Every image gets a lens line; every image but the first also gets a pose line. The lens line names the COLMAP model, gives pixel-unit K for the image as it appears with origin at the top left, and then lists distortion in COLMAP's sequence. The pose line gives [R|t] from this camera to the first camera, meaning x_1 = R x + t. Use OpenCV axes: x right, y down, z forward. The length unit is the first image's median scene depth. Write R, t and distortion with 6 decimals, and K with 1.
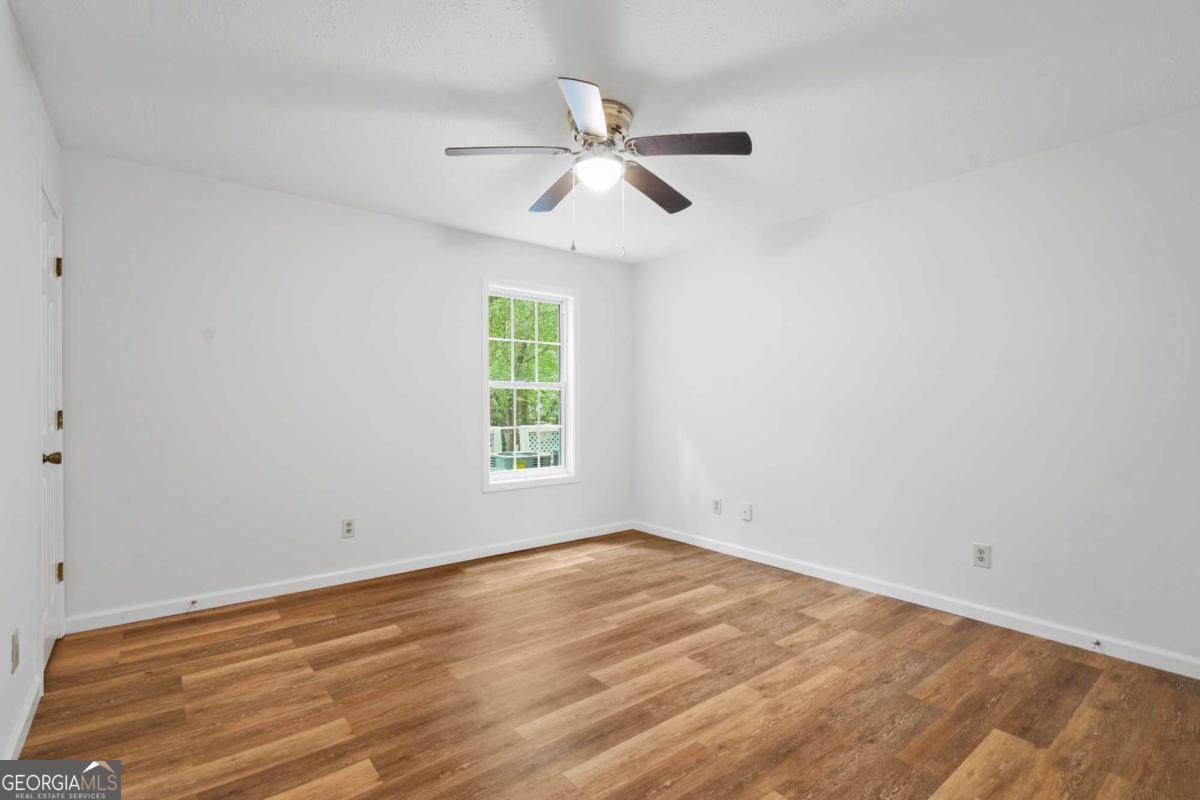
lens RADIAL K [[561.4, 0, 592.6], [0, 561.4, 398.0], [0, 0, 1]] dist [-0.001534, -0.000087]
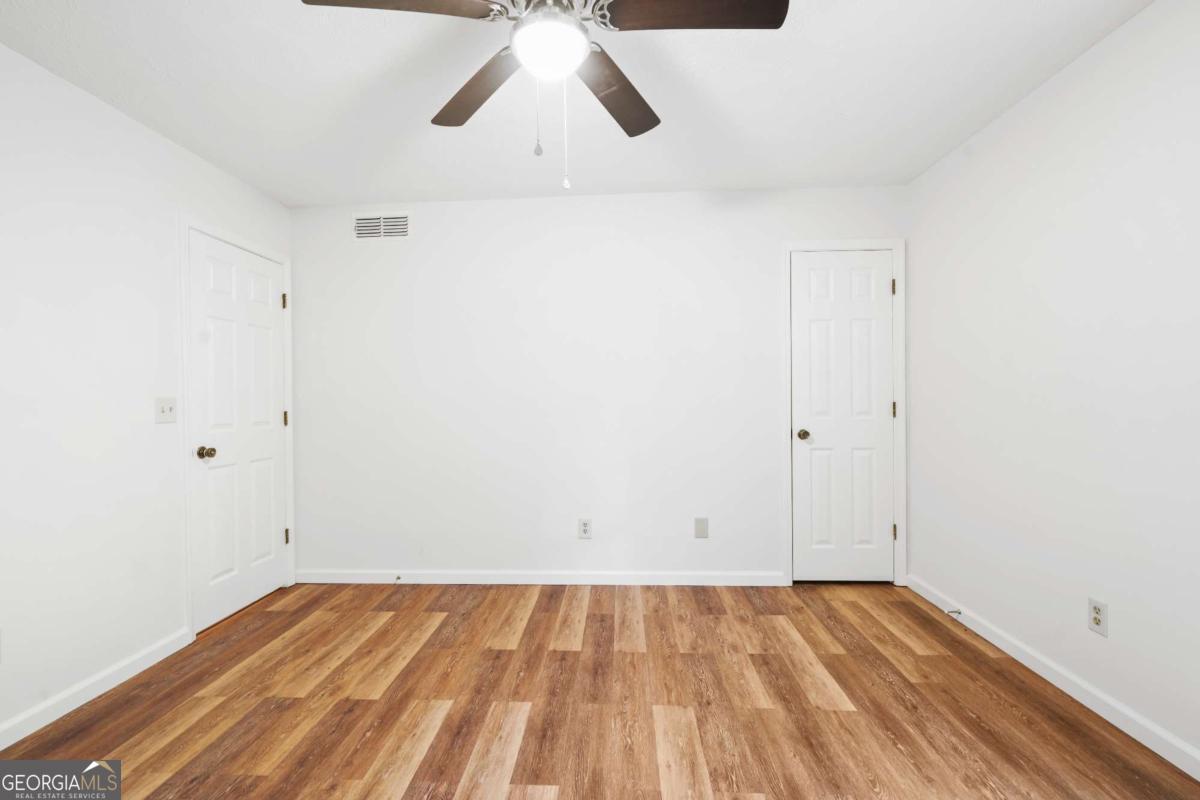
lens RADIAL K [[561.4, 0, 589.9], [0, 561.4, 406.6], [0, 0, 1]] dist [-0.001534, -0.000087]
pose [[-0.662900, 0.019385, -0.748457, 0.500679], [0.016214, 0.999802, 0.011535, 0.009006], [0.748532, -0.004489, -0.663083, 1.550284]]
